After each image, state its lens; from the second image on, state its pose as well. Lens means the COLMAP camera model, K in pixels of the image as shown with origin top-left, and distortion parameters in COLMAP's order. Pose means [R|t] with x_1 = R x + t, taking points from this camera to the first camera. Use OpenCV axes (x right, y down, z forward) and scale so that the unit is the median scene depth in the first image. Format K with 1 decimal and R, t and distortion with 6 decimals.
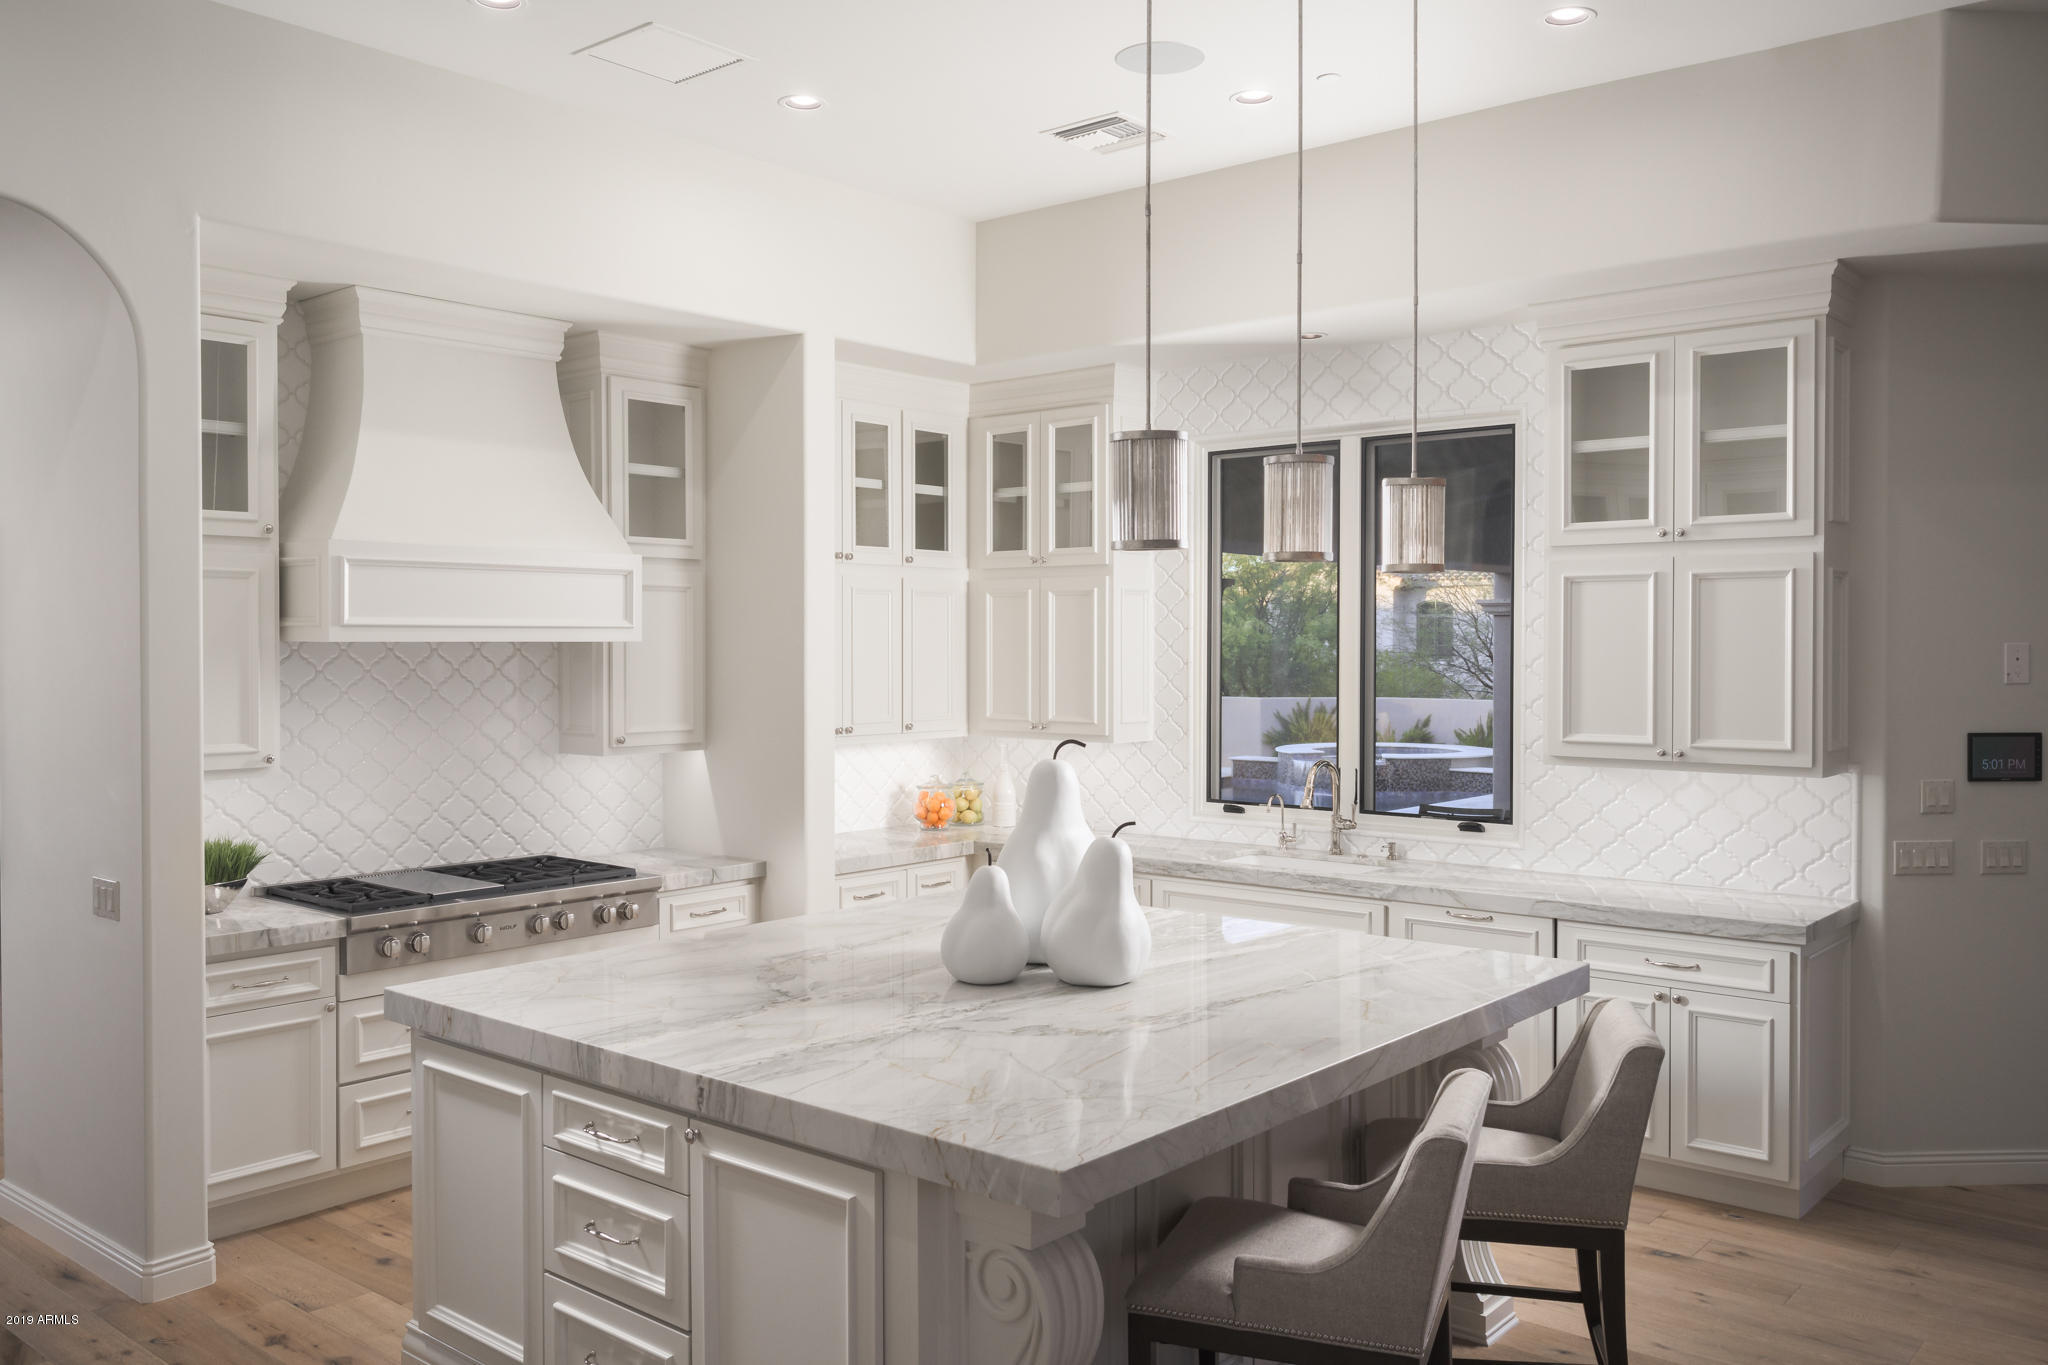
lens RADIAL K [[1570.3, 0, 1024.0], [0, 1570.3, 682.5], [0, 0, 1]] dist [0.001527, -0.001532]
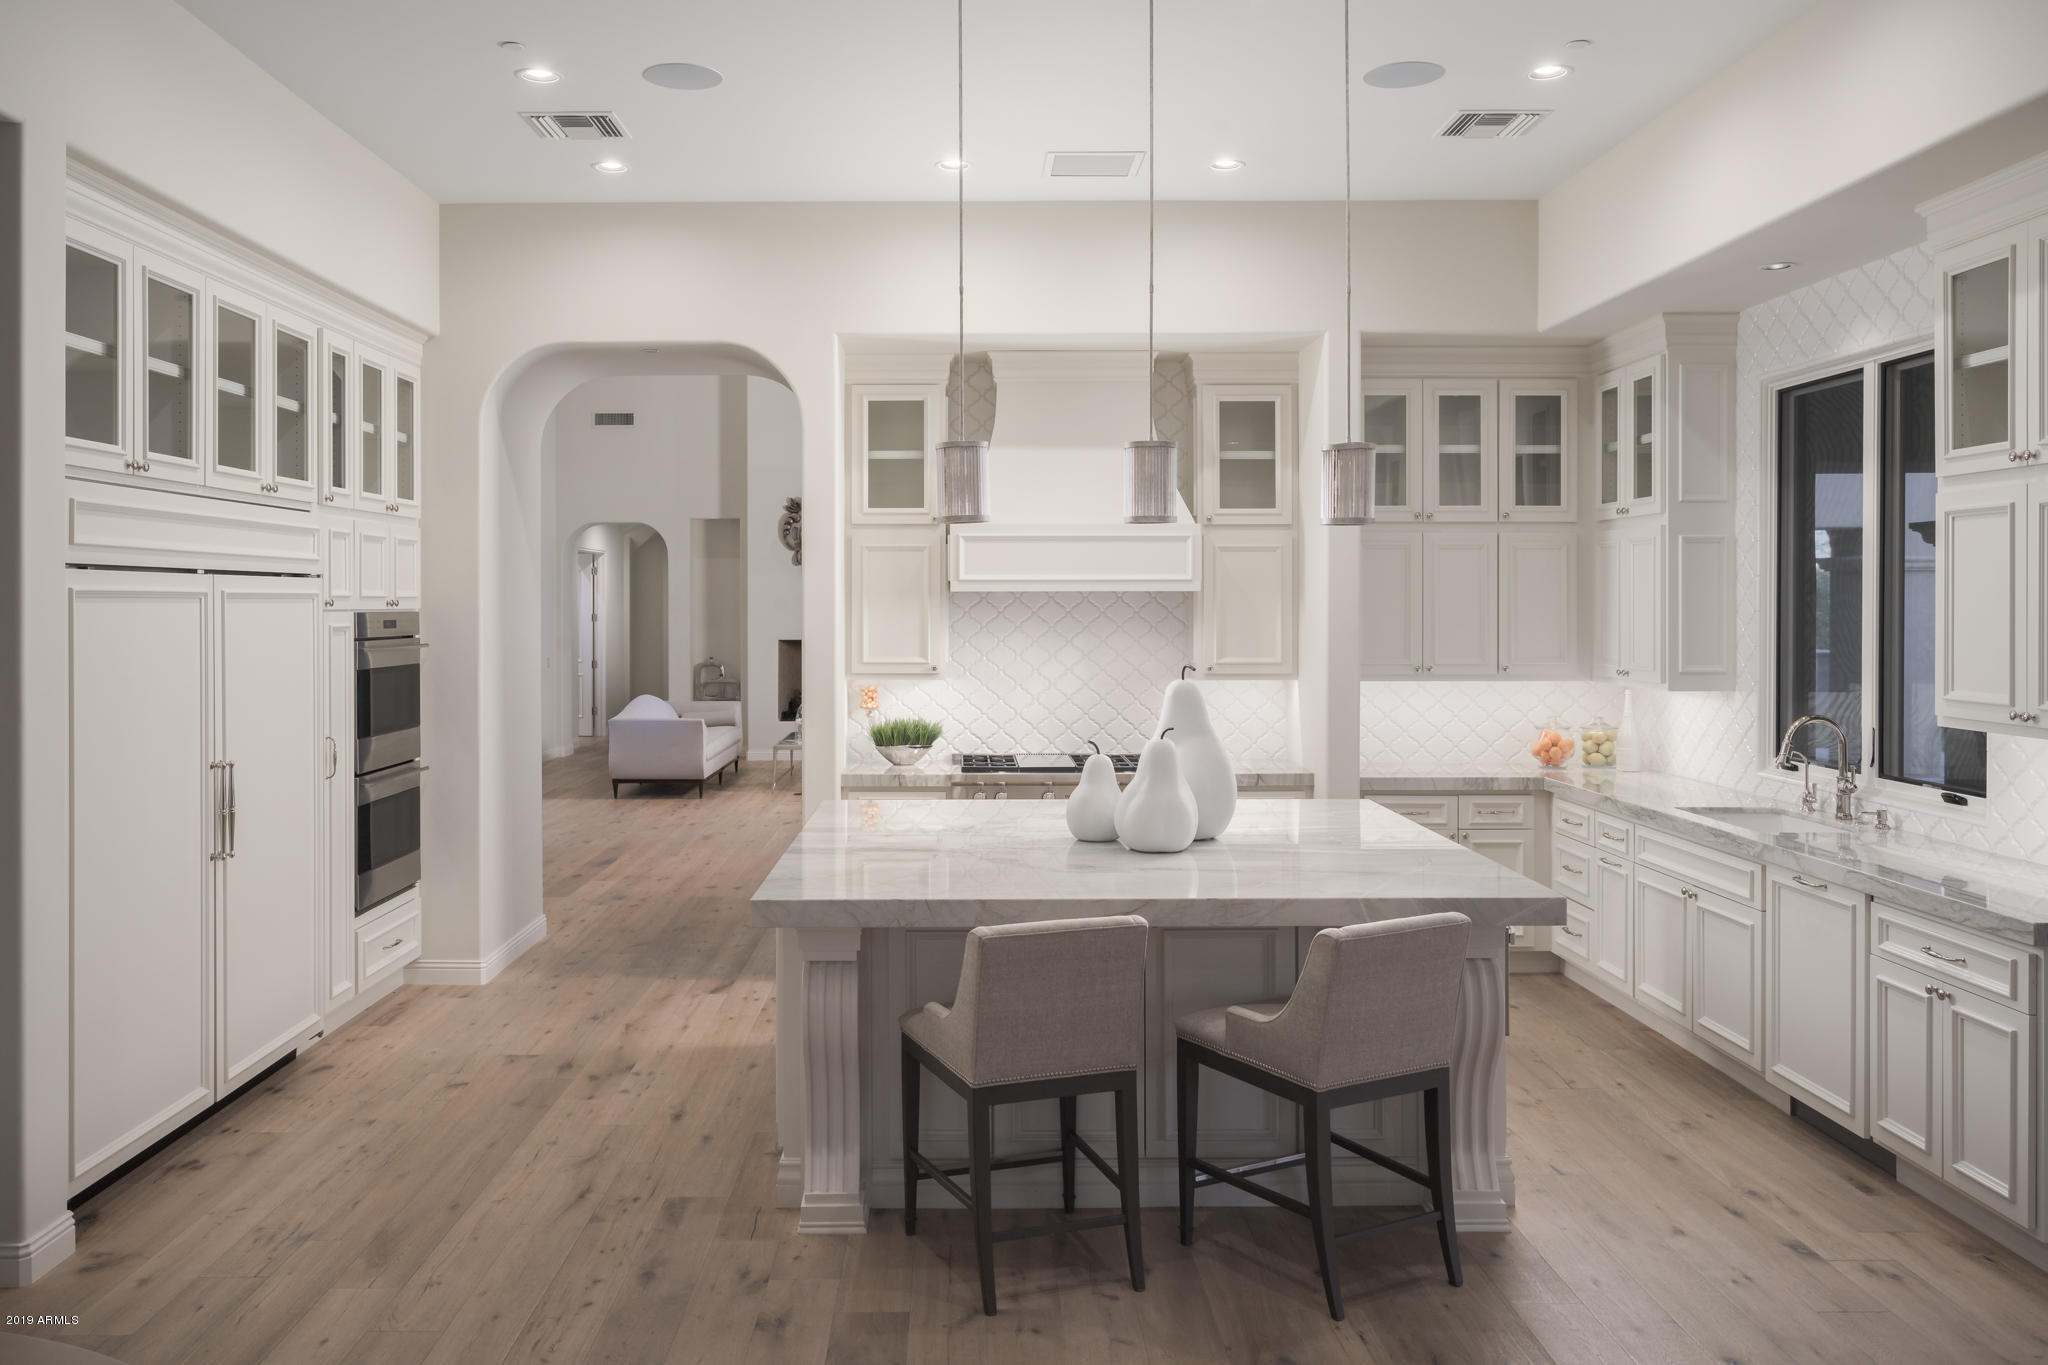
lens RADIAL K [[1543.8, 0, 1019.8], [0, 1543.8, 617.2], [0, 0, 1]] dist [-0.002344, -0.002249]
pose [[0.675124, 0.008022, -0.737661, 0.660069], [-0.017675, 0.999830, -0.005303, 0.005580], [0.737493, 0.016618, 0.675150, 0.040690]]
